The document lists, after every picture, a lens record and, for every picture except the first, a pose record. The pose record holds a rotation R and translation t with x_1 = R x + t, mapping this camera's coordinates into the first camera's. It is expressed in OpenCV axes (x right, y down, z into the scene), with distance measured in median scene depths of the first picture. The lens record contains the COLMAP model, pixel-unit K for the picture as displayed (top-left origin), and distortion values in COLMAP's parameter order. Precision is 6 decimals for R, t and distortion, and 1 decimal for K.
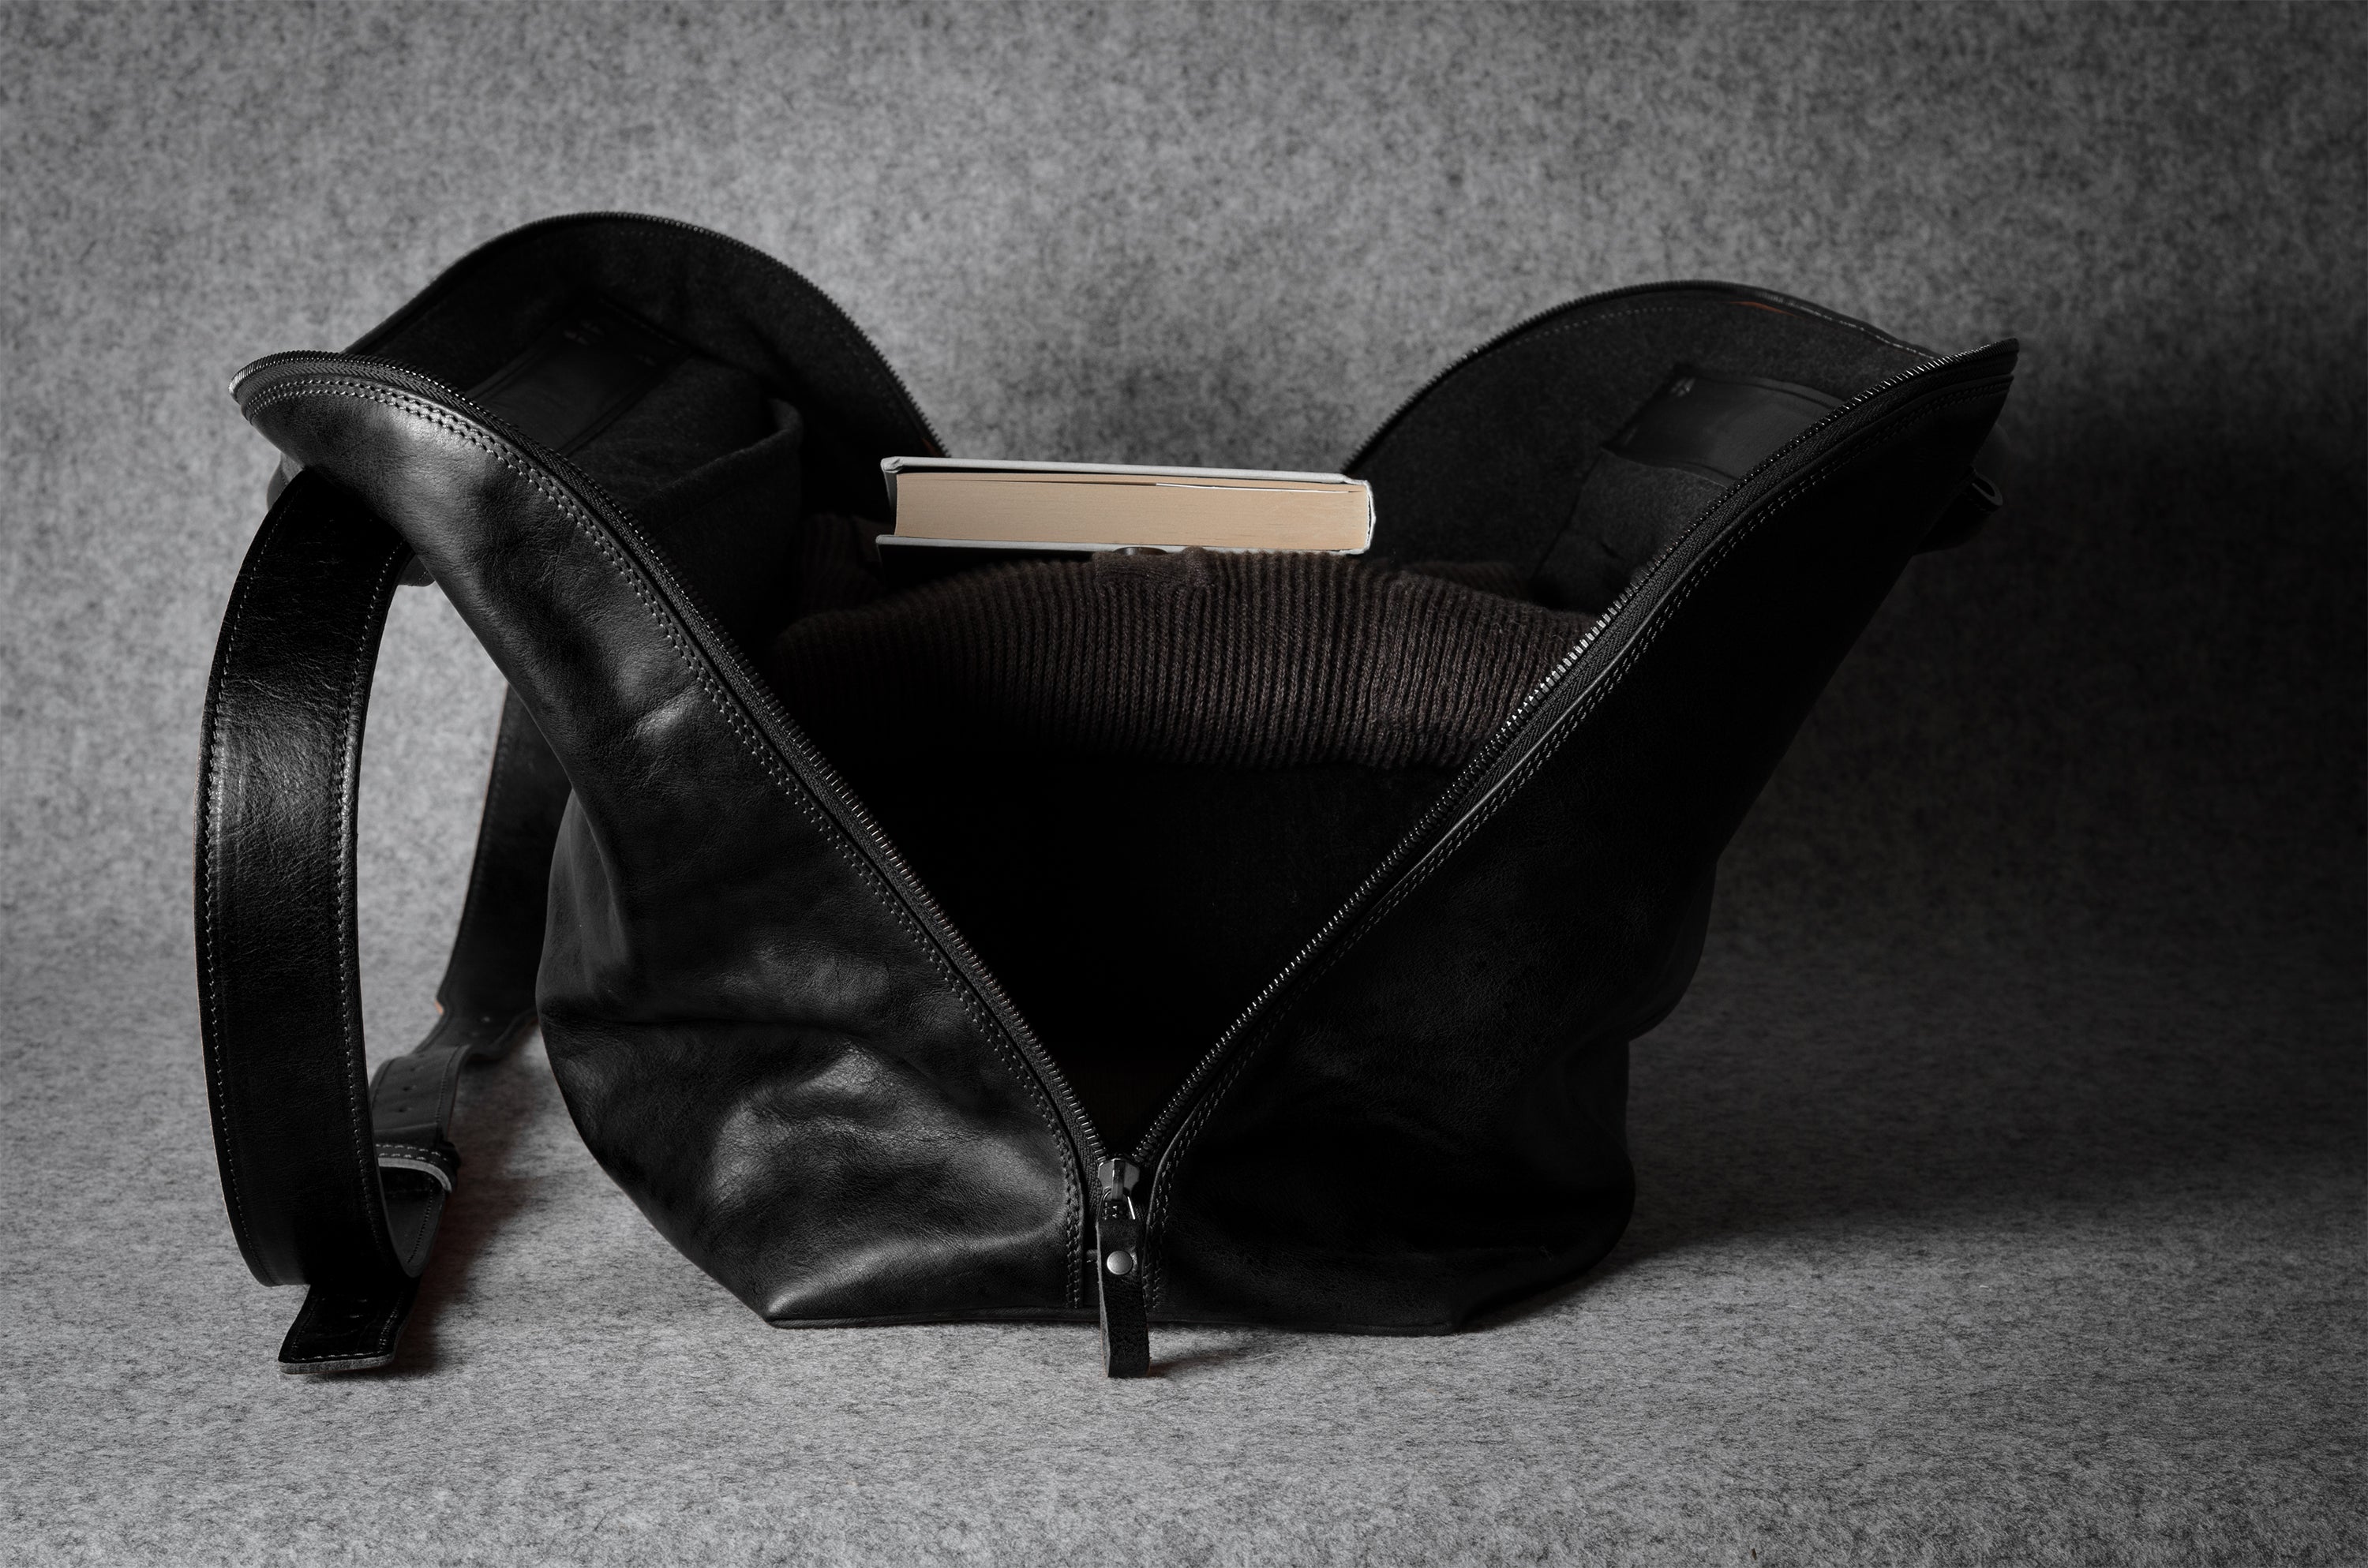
lens RADIAL K [[5429.8, 0, 1184.1], [0, 5429.8, 753.9], [0, 0, 1]] dist [0.020157, -0.377909]
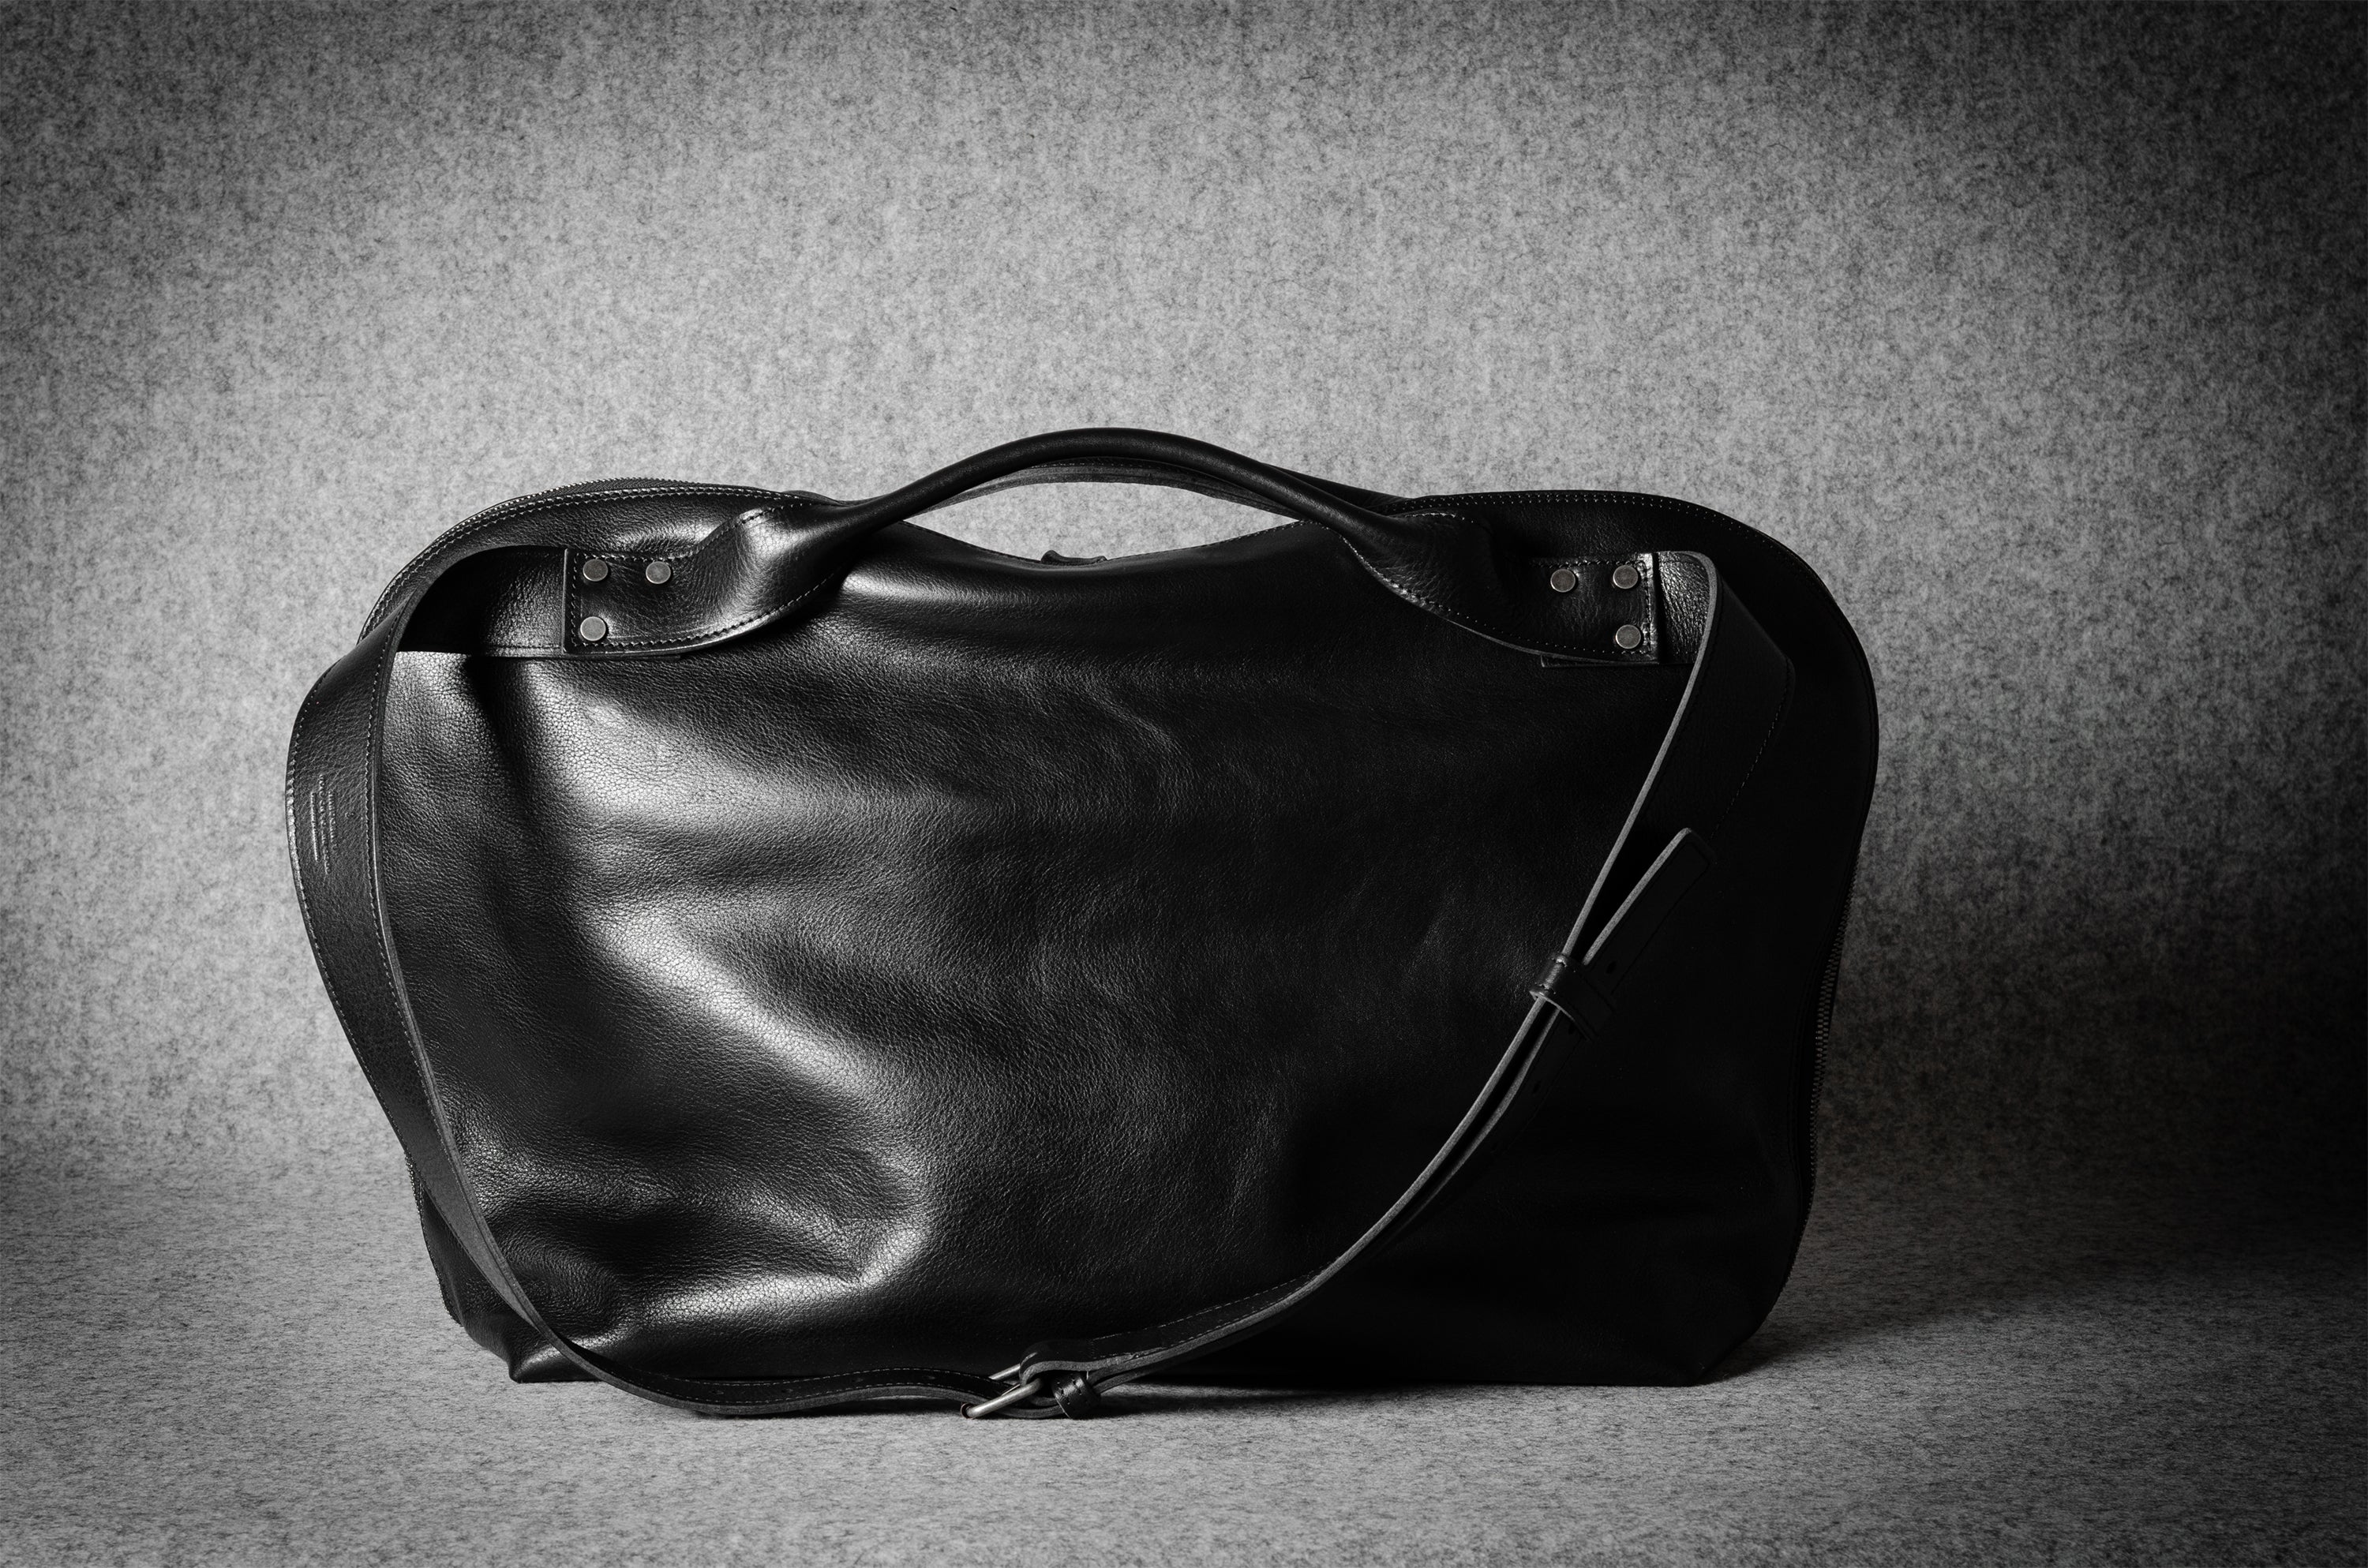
lens RADIAL K [[6879.9, 0, 1178.7], [0, 6879.9, 748.0], [0, 0, 1]] dist [0.085093, -1.067171]
pose [[0.999908, 0.000687, -0.013551, -0.007957], [-0.001956, 0.995577, -0.093924, 0.089199], [0.013426, 0.093942, 0.995487, -0.560270]]
